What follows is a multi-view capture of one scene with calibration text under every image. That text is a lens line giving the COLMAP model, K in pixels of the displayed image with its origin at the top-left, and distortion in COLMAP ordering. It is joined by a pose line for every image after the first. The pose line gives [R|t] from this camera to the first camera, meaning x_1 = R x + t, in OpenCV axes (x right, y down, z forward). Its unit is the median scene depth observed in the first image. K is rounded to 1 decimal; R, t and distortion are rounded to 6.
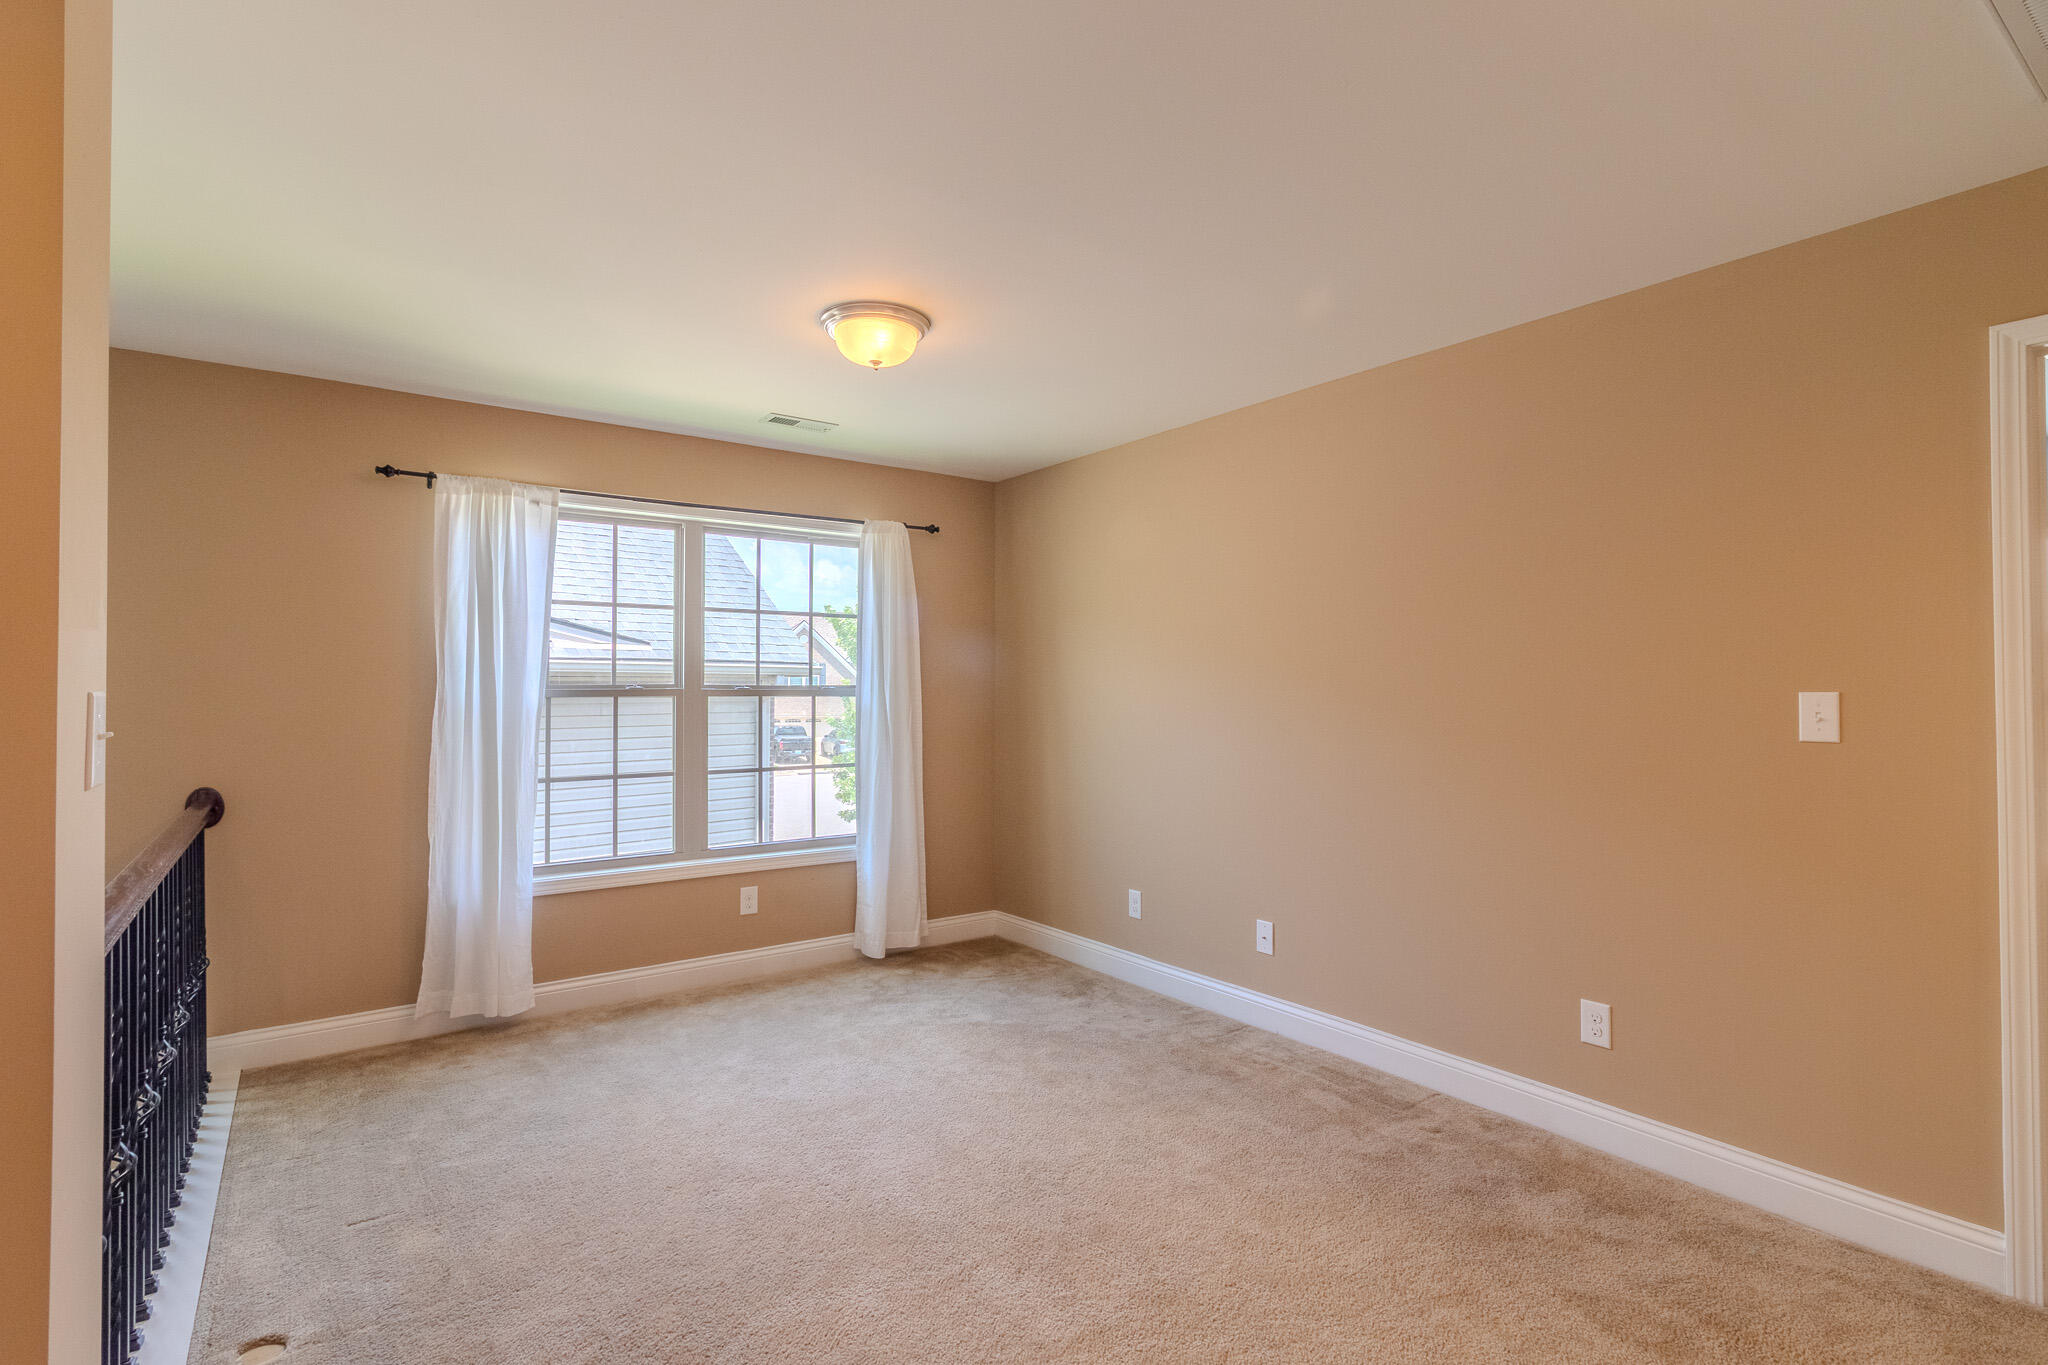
lens RADIAL K [[966.8, 0, 1024.0], [0, 966.8, 682.5], [0, 0, 1]] dist [0.000979, 0.000273]
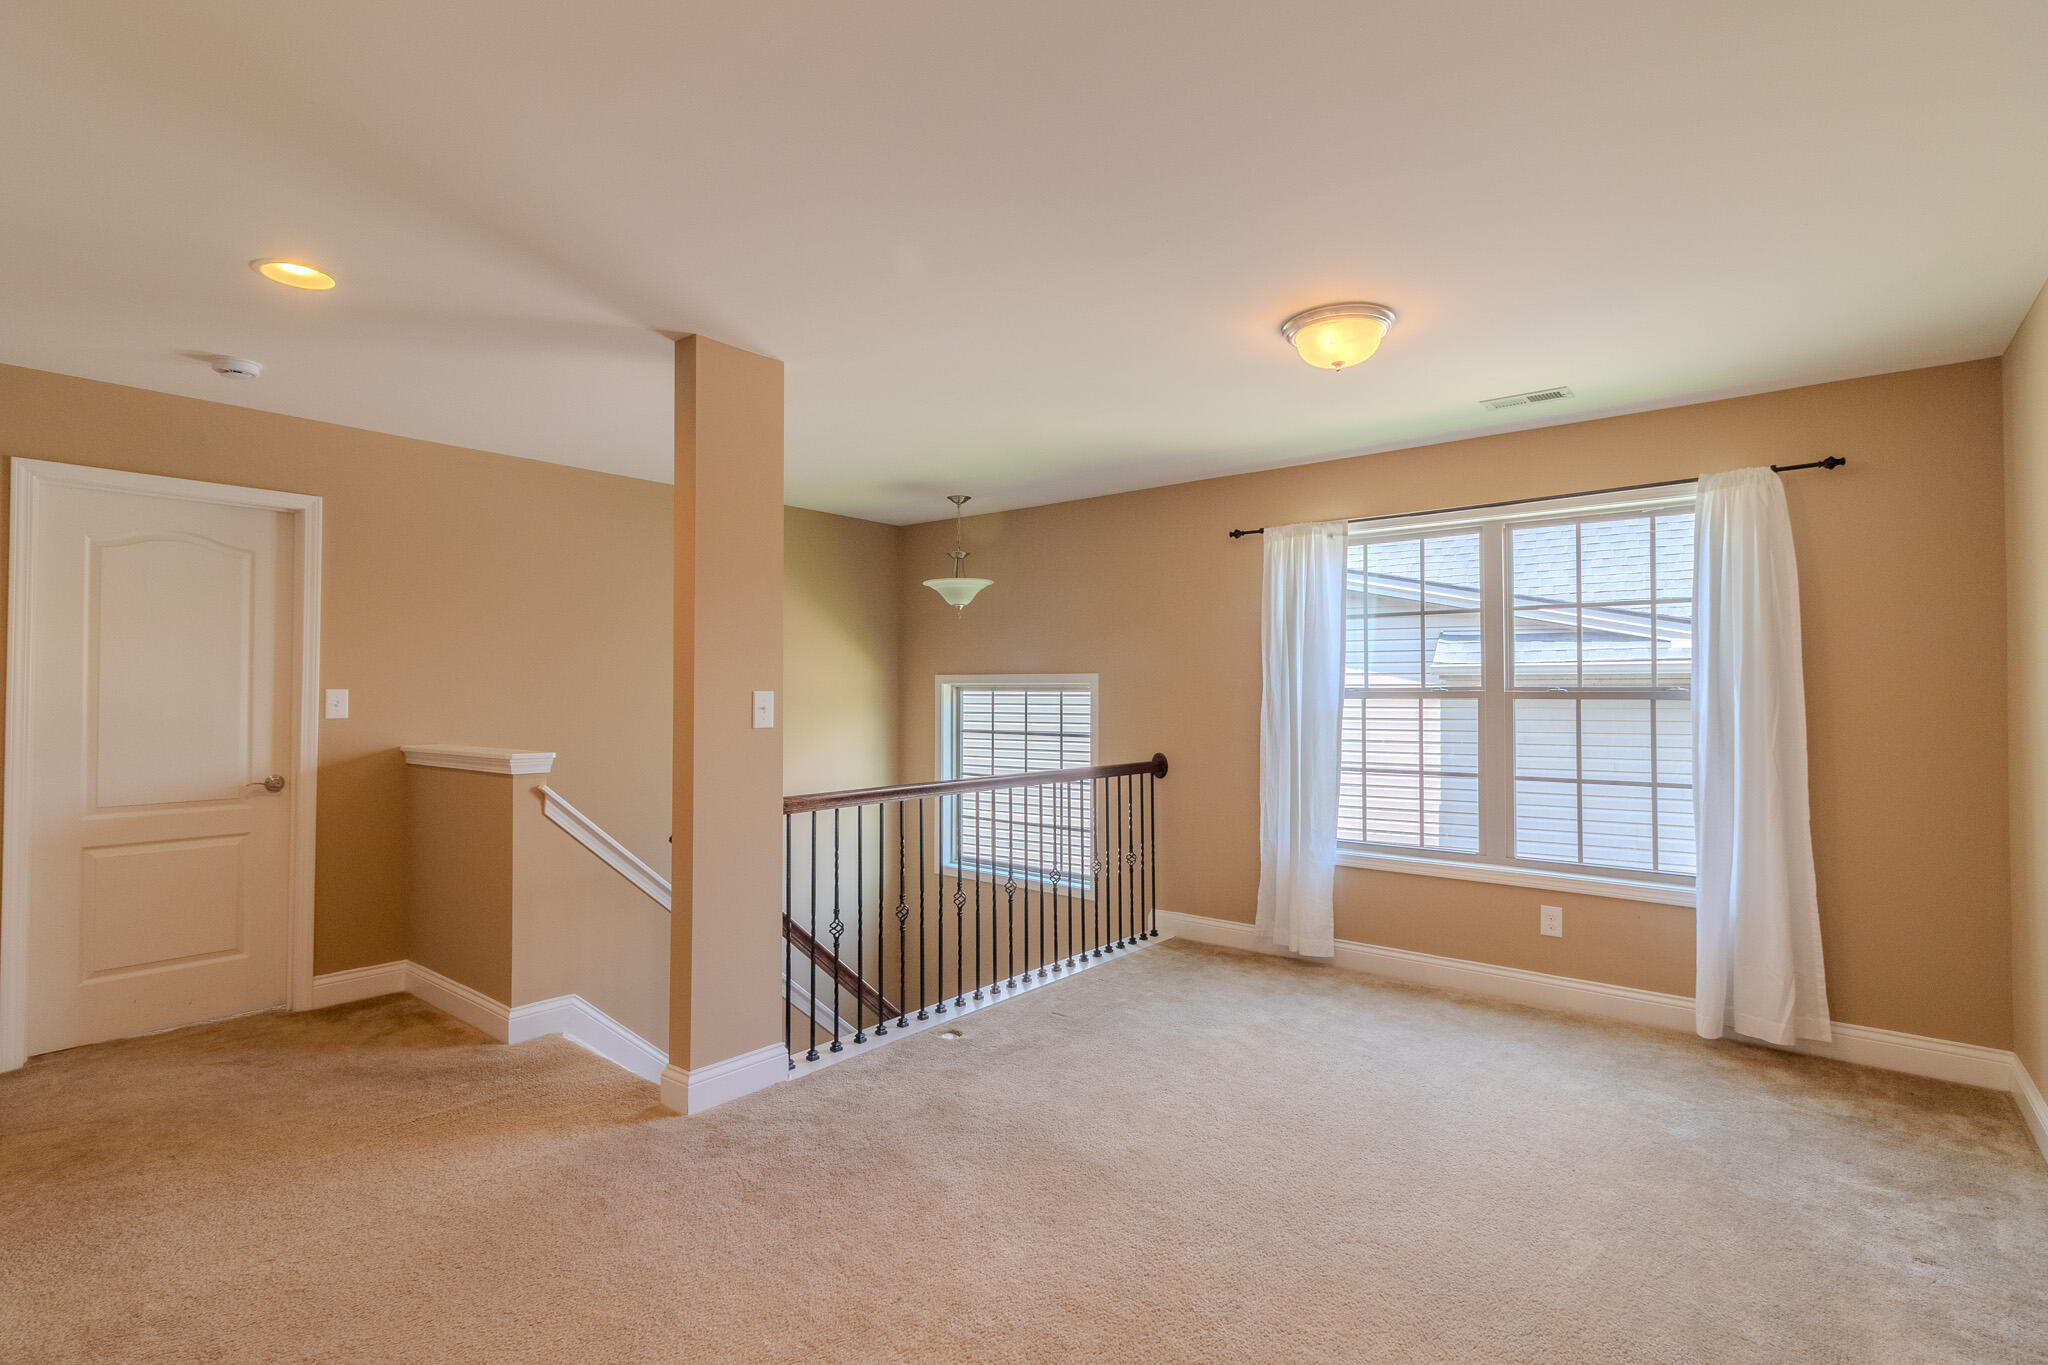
lens RADIAL K [[966.8, 0, 1024.0], [0, 966.8, 682.5], [0, 0, 1]] dist [0.000979, 0.000273]
pose [[0.252551, -0.009121, -0.967541, 0.492084], [0.006892, 0.999947, -0.007627, 0.002087], [0.967559, -0.004742, 0.252601, 0.289605]]
